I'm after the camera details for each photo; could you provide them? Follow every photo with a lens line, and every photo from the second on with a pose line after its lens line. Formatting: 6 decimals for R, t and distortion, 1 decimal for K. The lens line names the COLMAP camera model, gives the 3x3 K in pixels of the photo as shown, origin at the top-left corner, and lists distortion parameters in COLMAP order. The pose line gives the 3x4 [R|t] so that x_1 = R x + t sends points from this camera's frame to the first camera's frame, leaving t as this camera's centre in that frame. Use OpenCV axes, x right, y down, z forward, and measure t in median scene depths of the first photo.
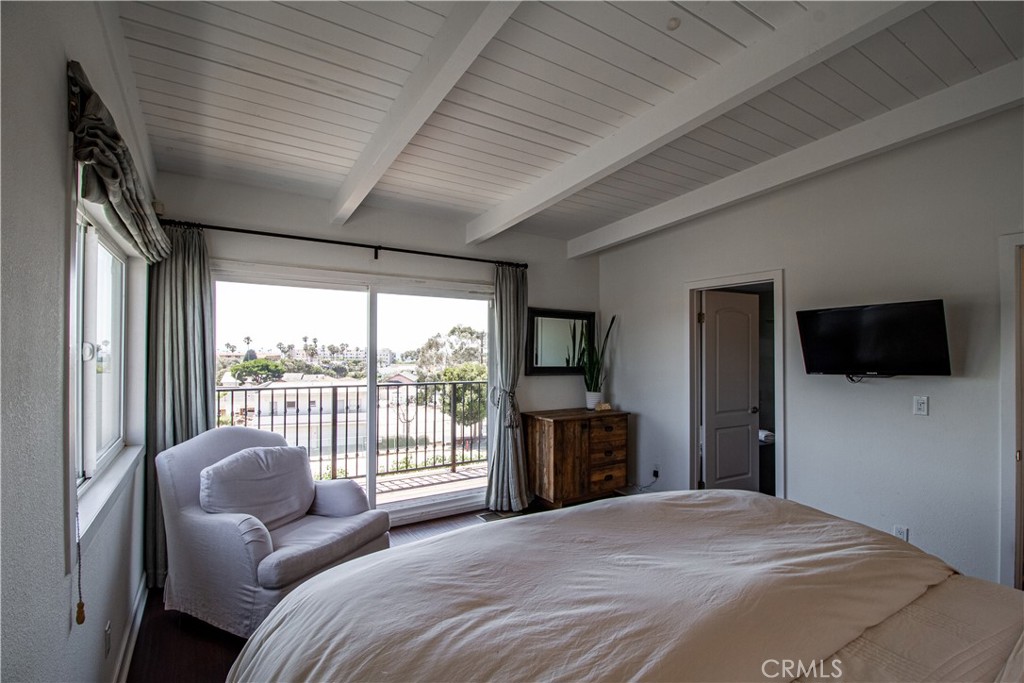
lens RADIAL K [[475.1, 0, 519.1], [0, 475.1, 344.9], [0, 0, 1]] dist [-0.003772, -0.010395]
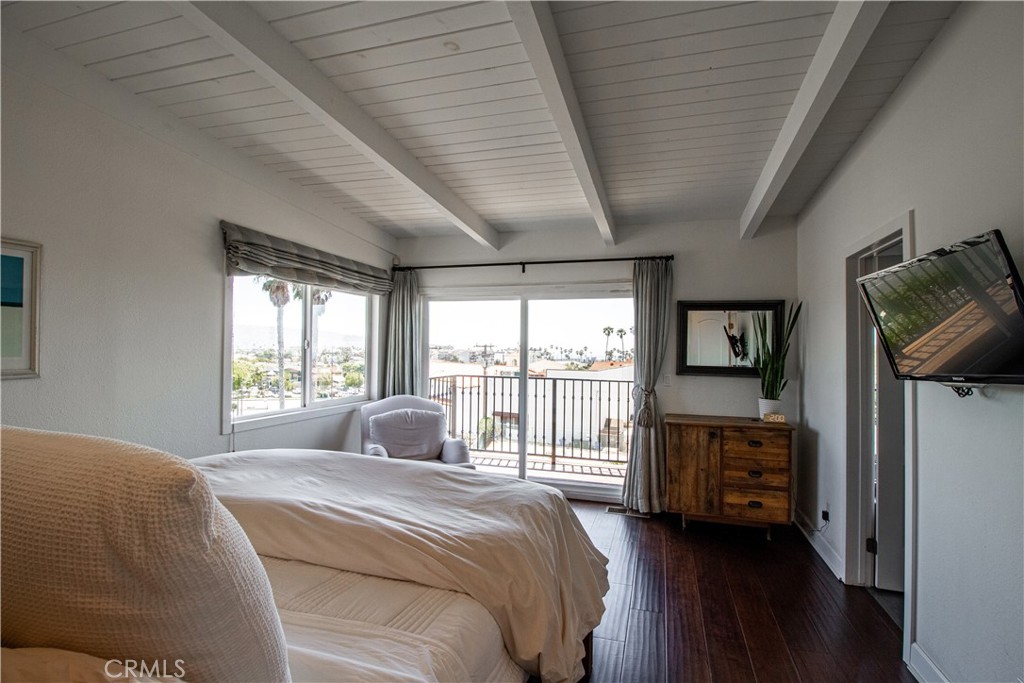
lens RADIAL K [[475.1, 0, 519.8], [0, 475.1, 345.4], [0, 0, 1]] dist [-0.003772, -0.010395]
pose [[0.647814, -0.007546, -0.761761, 0.633268], [0.000014, 0.999951, -0.009893, 0.019914], [0.761799, 0.006398, 0.647782, 0.198527]]
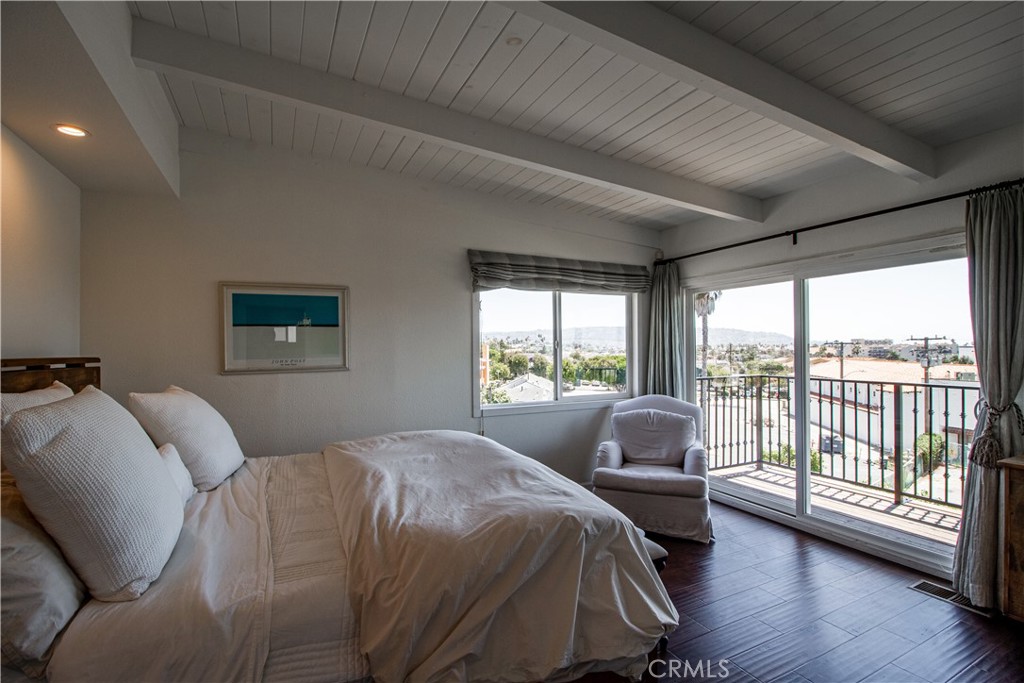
lens RADIAL K [[475.1, 0, 520.3], [0, 475.1, 344.7], [0, 0, 1]] dist [-0.003772, -0.010395]
pose [[-0.104751, -0.013528, -0.994406, 0.703145], [0.019114, 0.999695, -0.015613, 0.024619], [0.994315, -0.020643, -0.104461, 0.551999]]
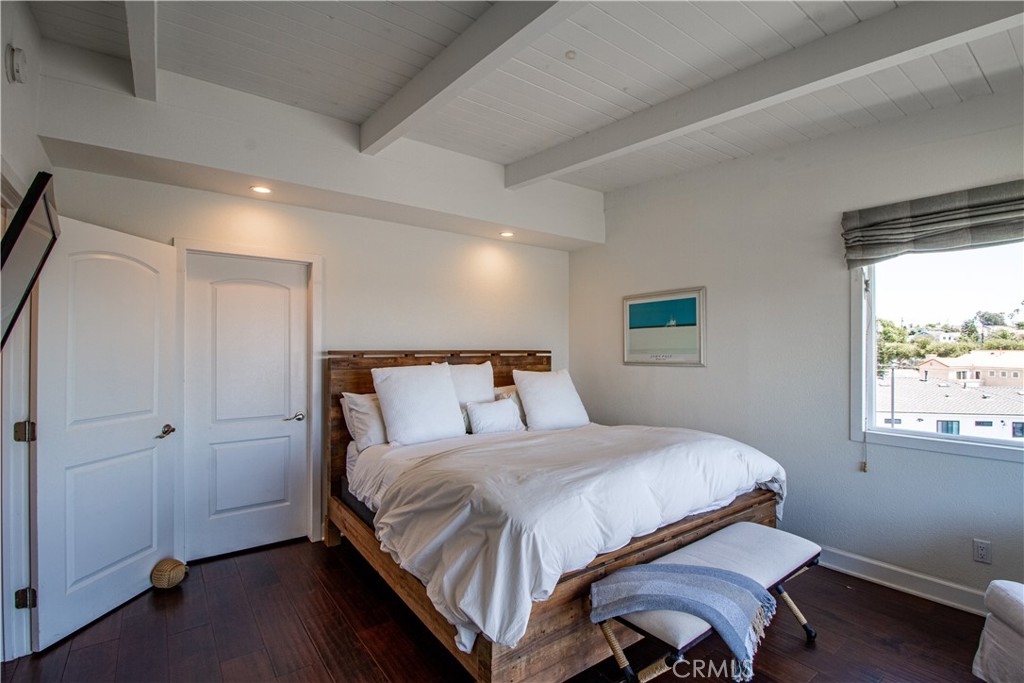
lens RADIAL K [[475.1, 0, 511.8], [0, 475.1, 344.5], [0, 0, 1]] dist [-0.003772, -0.010395]
pose [[-0.998009, -0.003317, -0.062989, 0.269454], [-0.002216, 0.999844, -0.017528, 0.026349], [0.063038, -0.017353, -0.997860, 1.064300]]
